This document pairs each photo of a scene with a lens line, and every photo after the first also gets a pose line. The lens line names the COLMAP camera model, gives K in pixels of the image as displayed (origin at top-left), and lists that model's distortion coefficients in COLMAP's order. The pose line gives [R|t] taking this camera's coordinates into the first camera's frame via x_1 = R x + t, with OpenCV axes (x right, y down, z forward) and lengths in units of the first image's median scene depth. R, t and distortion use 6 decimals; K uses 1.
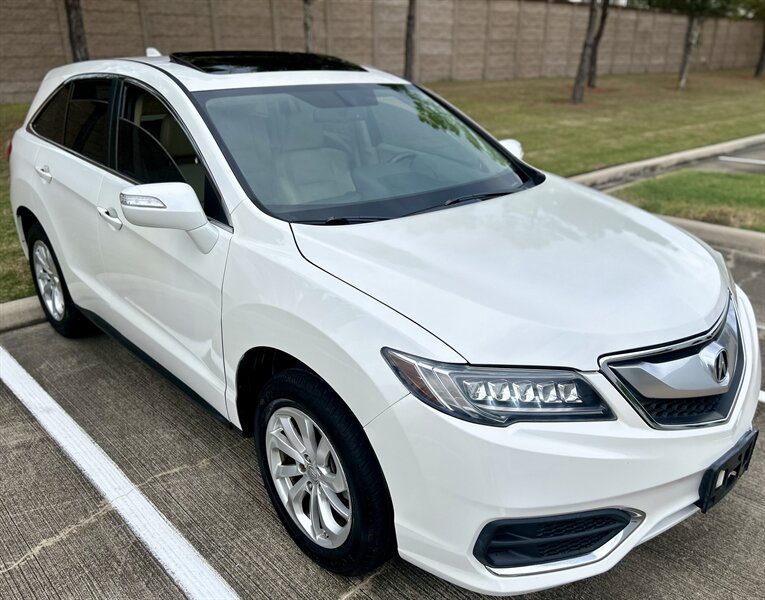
lens RADIAL K [[669.3, 0, 406.8], [0, 669.3, 319.2], [0, 0, 1]] dist [0.009357, -0.003197]
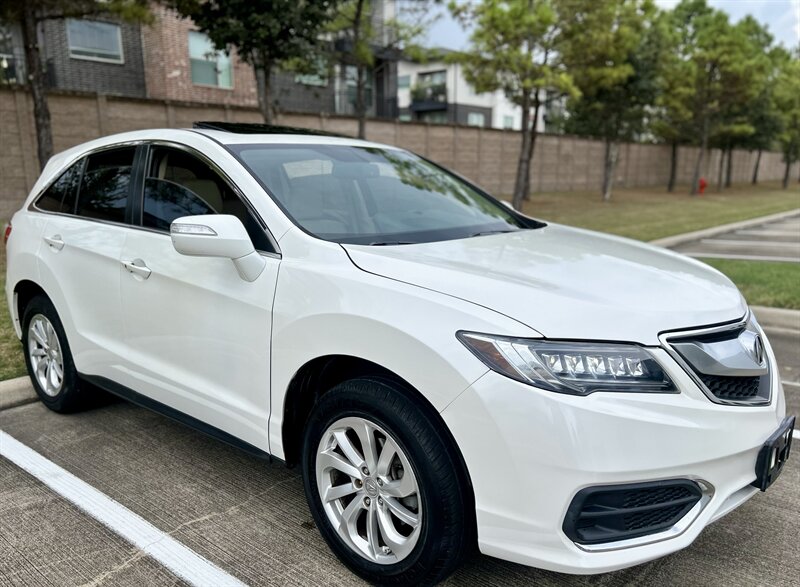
lens RADIAL K [[664.3, 0, 401.6], [0, 664.3, 321.6], [0, 0, 1]] dist [0.015947, -0.010881]
pose [[0.995951, -0.037290, 0.081805, -0.098098], [0.050934, 0.983843, -0.171633, 0.094598], [-0.074083, 0.175105, 0.981759, -0.006654]]
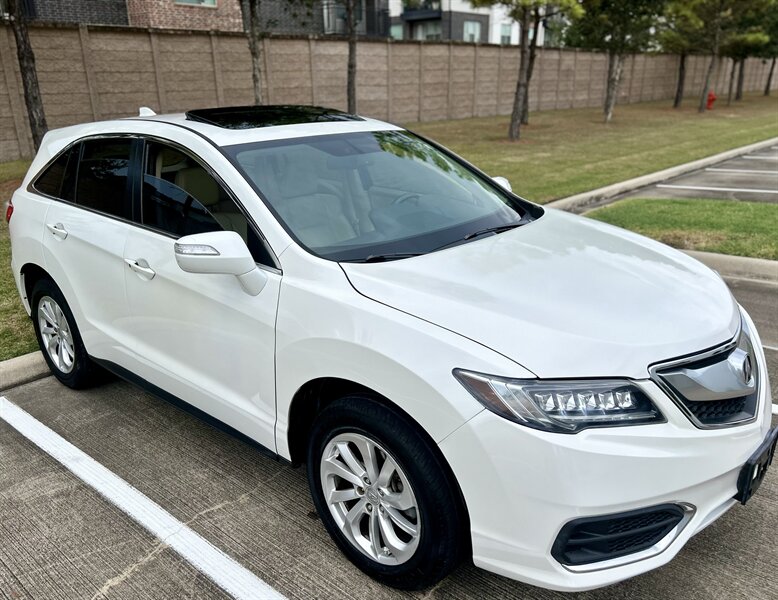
lens RADIAL K [[666.3, 0, 375.1], [0, 666.3, 329.6], [0, 0, 1]] dist [0.012878, -0.008978]
pose [[0.997345, -0.057475, 0.044707, -0.099404], [0.059388, 0.997321, -0.042715, 0.007992], [-0.042132, 0.045257, 0.998087, -0.040070]]
